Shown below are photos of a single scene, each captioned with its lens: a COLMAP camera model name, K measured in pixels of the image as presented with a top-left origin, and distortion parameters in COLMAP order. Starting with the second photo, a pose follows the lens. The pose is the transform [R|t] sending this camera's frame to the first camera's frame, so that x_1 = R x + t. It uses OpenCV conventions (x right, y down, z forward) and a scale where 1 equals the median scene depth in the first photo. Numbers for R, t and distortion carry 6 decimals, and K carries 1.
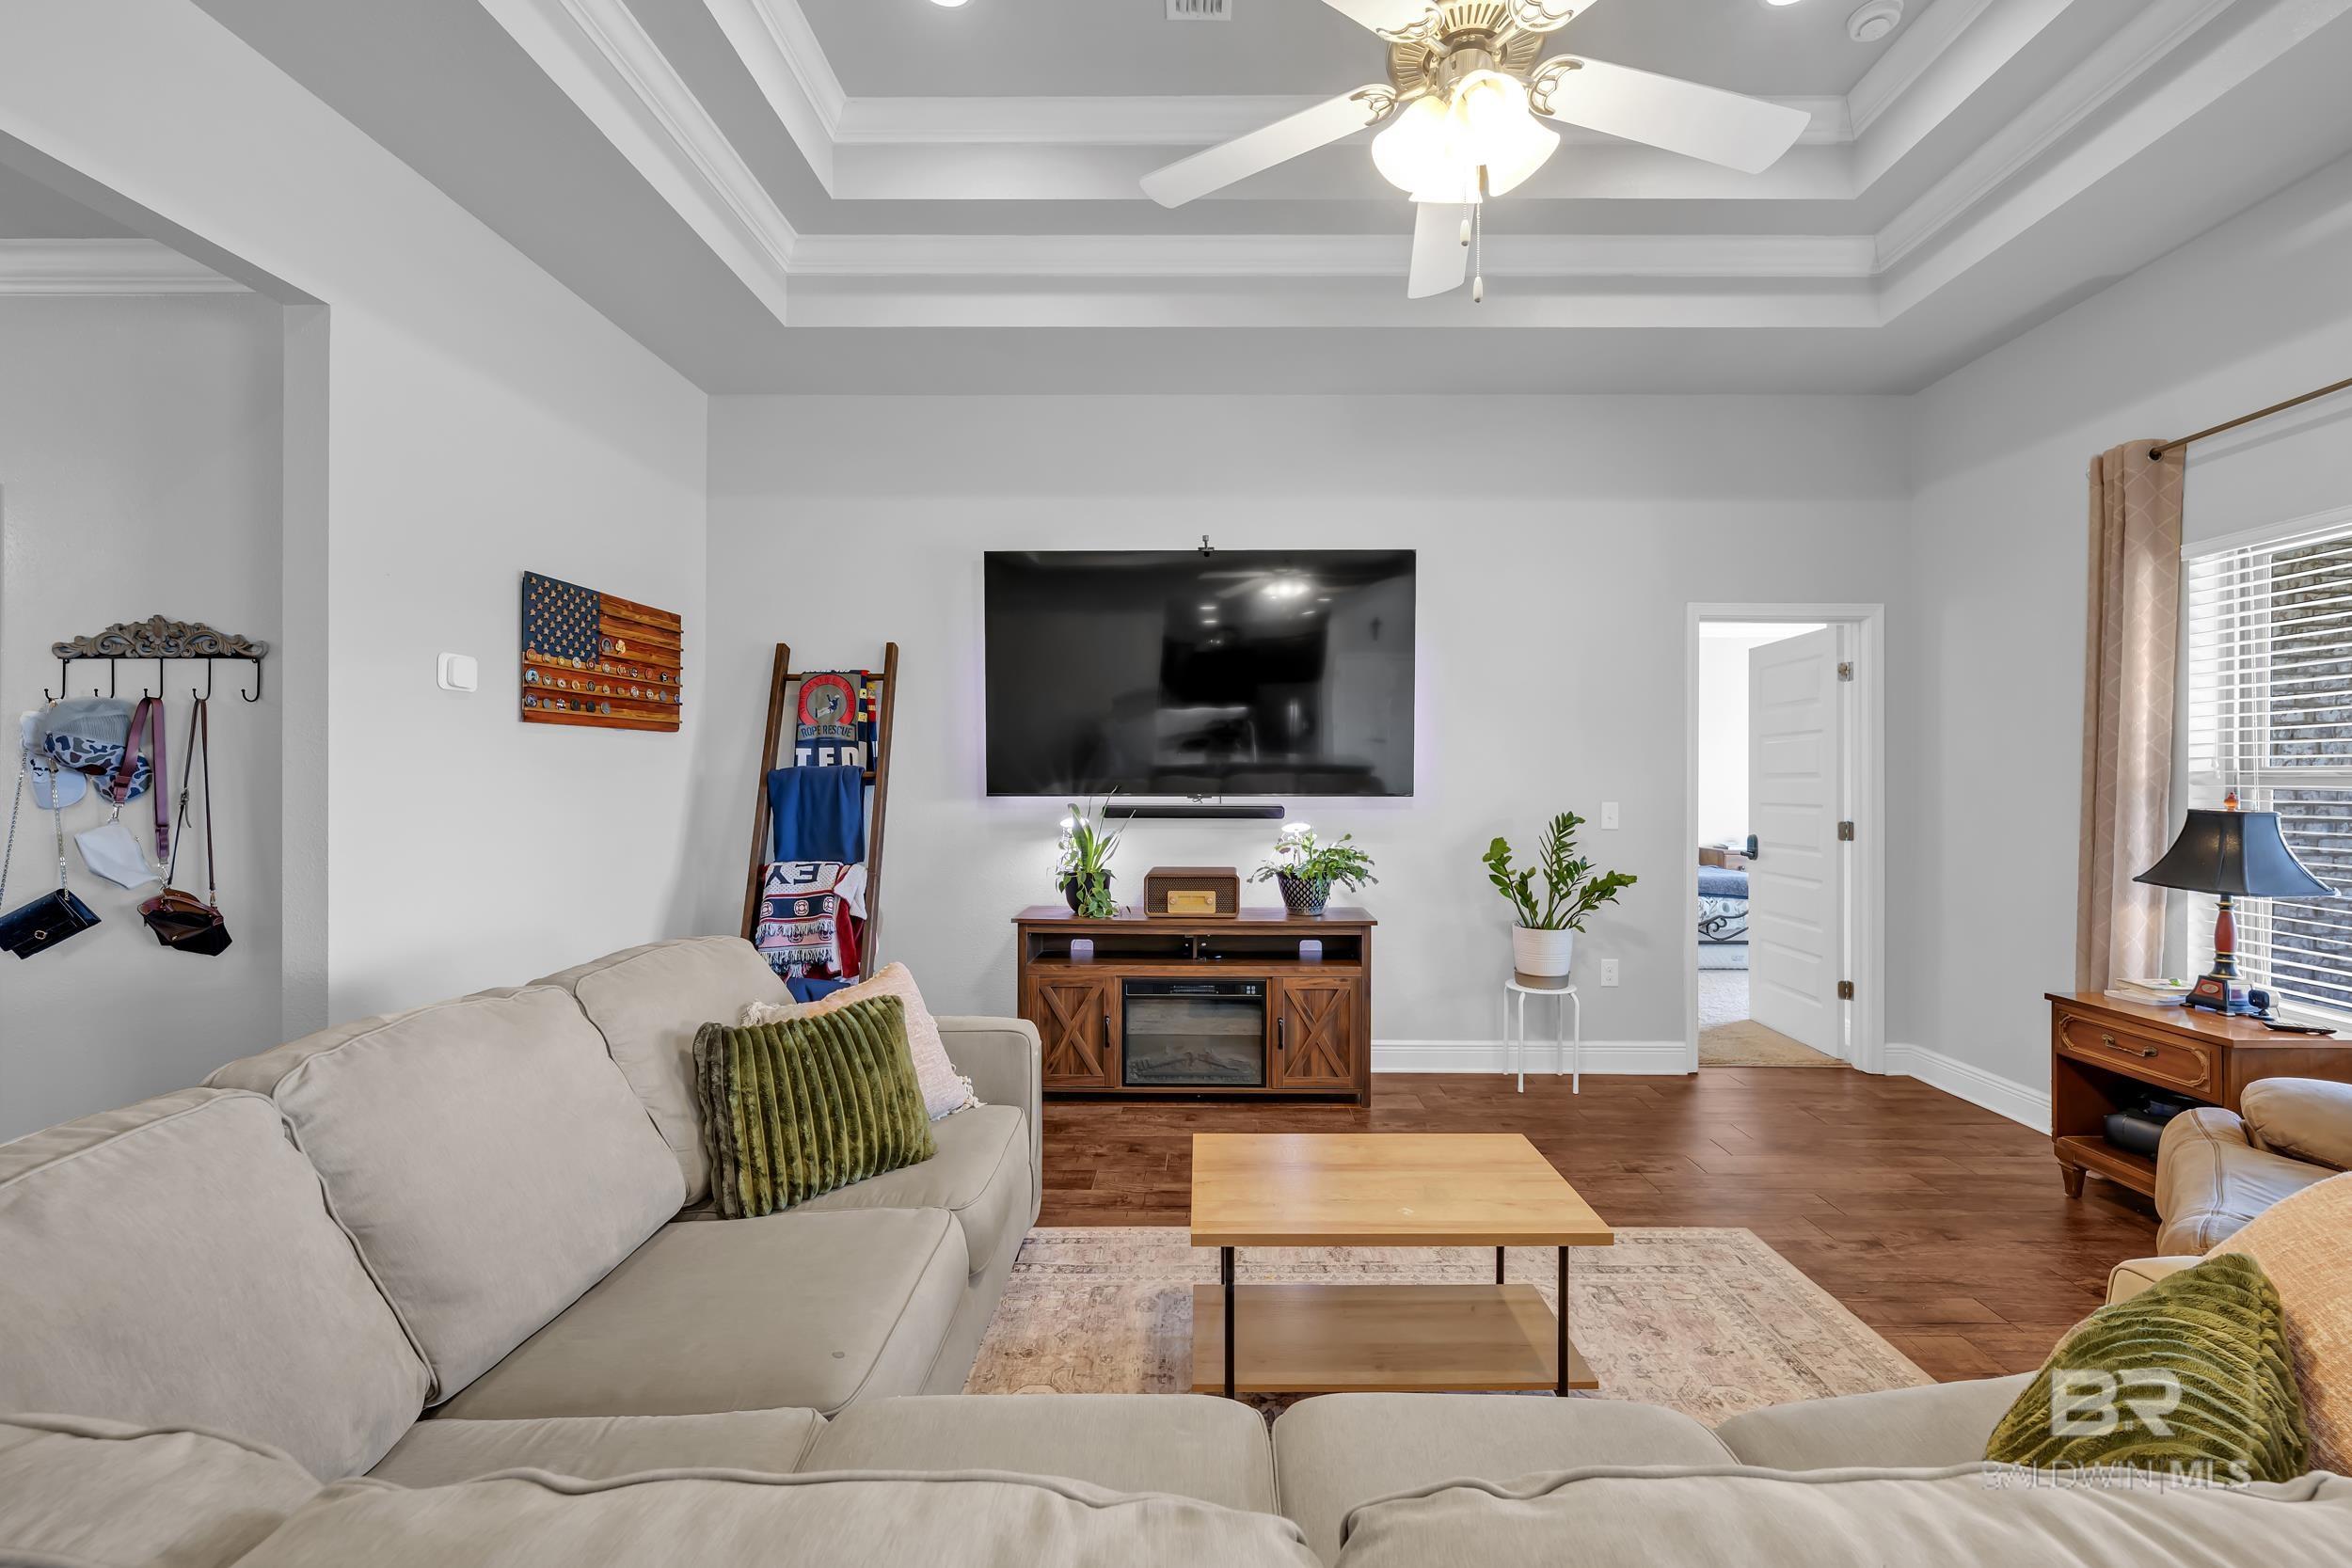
lens RADIAL K [[972.8, 0, 1180.8], [0, 972.8, 784.6], [0, 0, 1]] dist [0.001488, -0.000300]
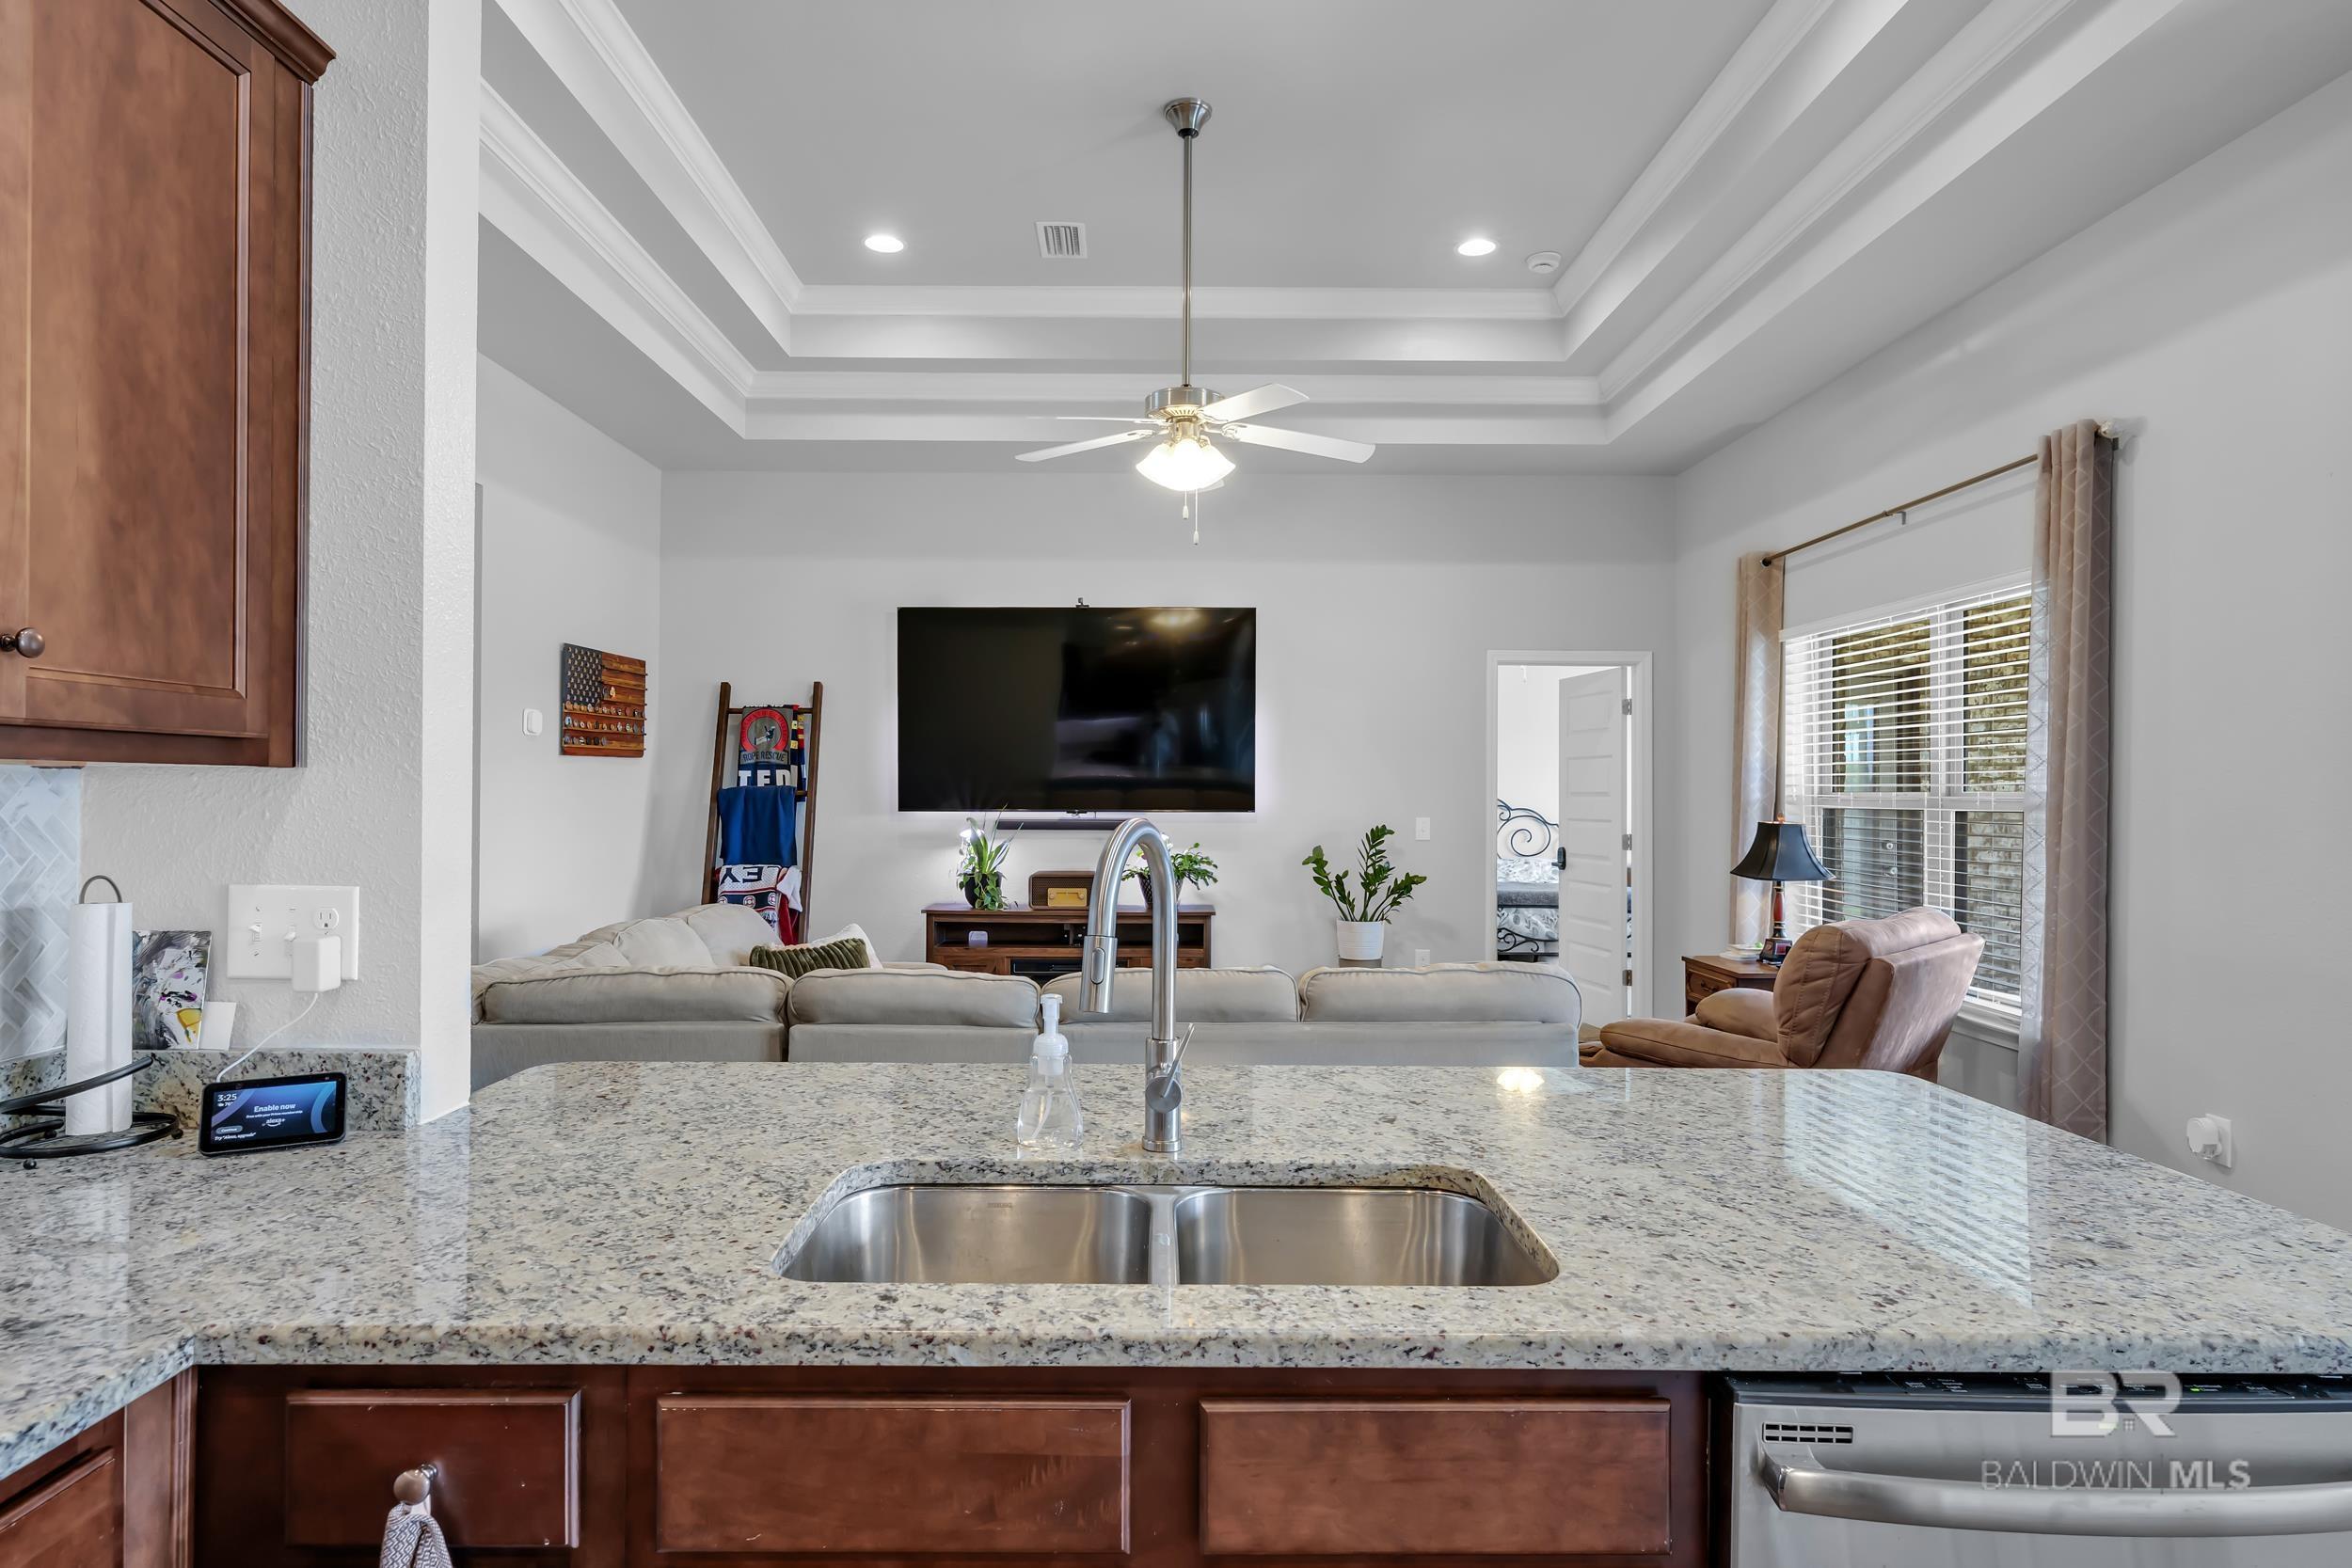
lens RADIAL K [[1244.0, 0, 1131.2], [0, 1244.0, 787.5], [0, 0, 1]] dist [0.011888, -0.003050]
pose [[0.999747, 0.002120, 0.022392, 0.055075], [-0.001940, 0.999965, -0.008091, -0.005784], [-0.022409, 0.008046, 0.999717, -0.568000]]
